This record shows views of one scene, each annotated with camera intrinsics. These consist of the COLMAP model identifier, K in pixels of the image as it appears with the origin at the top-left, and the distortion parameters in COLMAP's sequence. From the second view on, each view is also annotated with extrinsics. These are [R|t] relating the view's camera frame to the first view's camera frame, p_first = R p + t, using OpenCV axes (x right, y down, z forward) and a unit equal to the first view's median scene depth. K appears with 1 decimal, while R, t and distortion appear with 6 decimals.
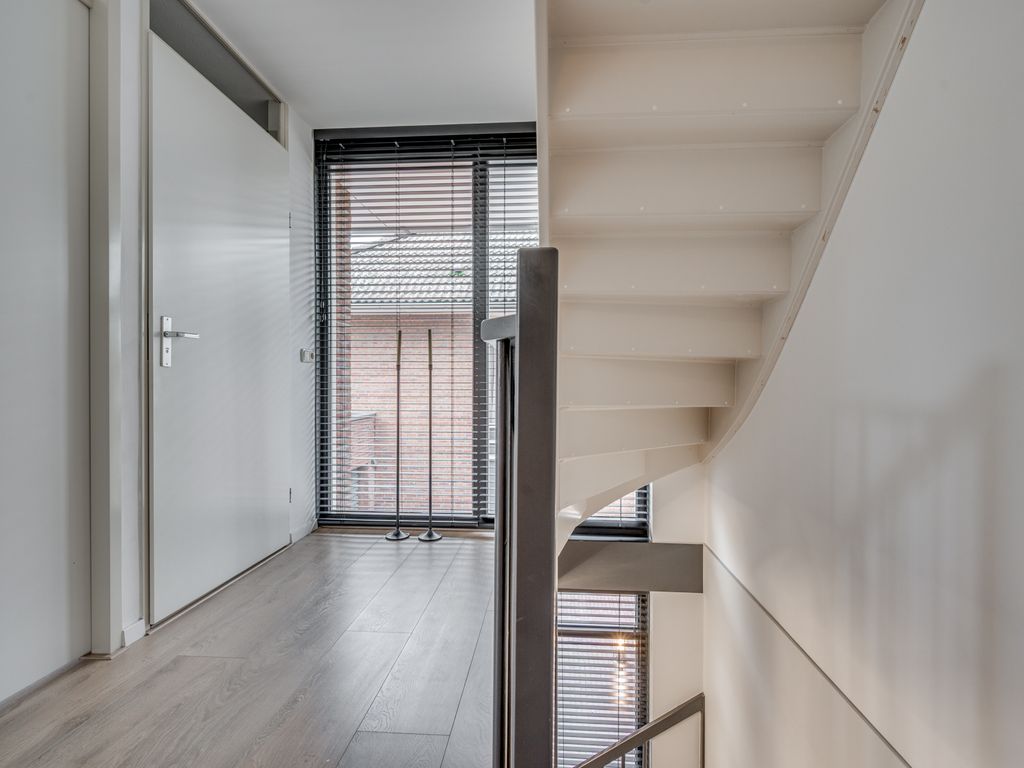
lens RADIAL K [[562.4, 0, 512.0], [0, 562.4, 384.0], [0, 0, 1]] dist [-0.001464, -0.000752]
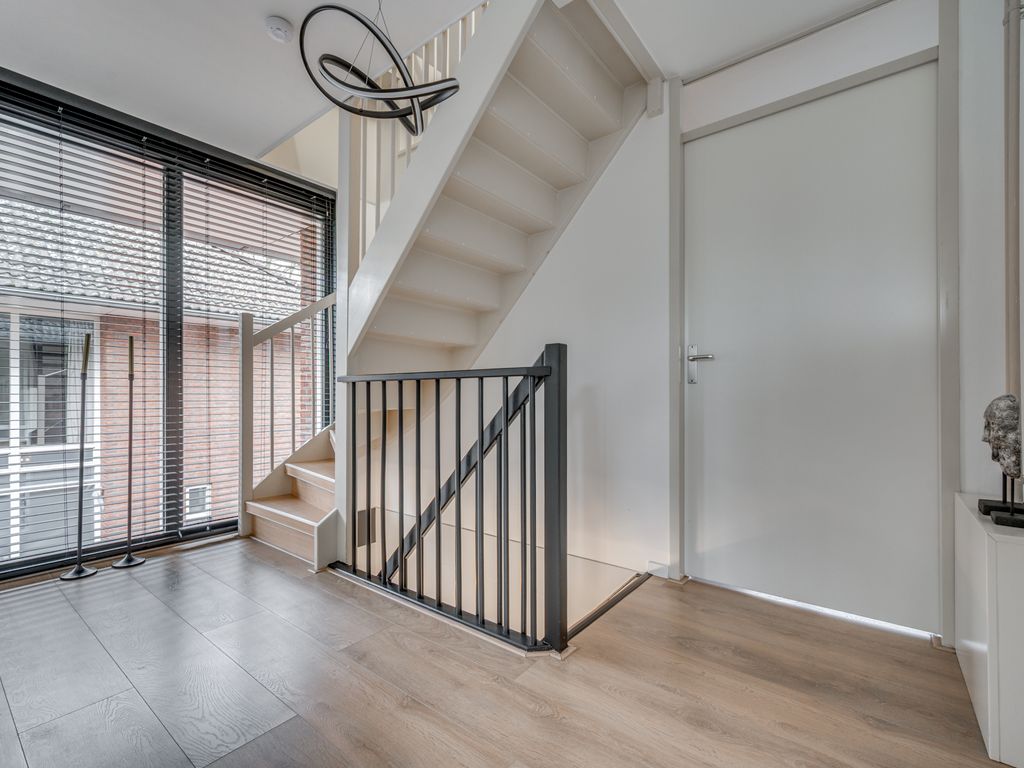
lens RADIAL K [[499.7, 0, 511.8], [0, 499.7, 388.6], [0, 0, 1]] dist [0.000323, -0.000271]
pose [[0.525710, 0.006933, 0.850636, -0.497690], [0.003132, 0.999944, -0.010085, -0.001069], [-0.850658, 0.007966, 0.525659, 0.040070]]
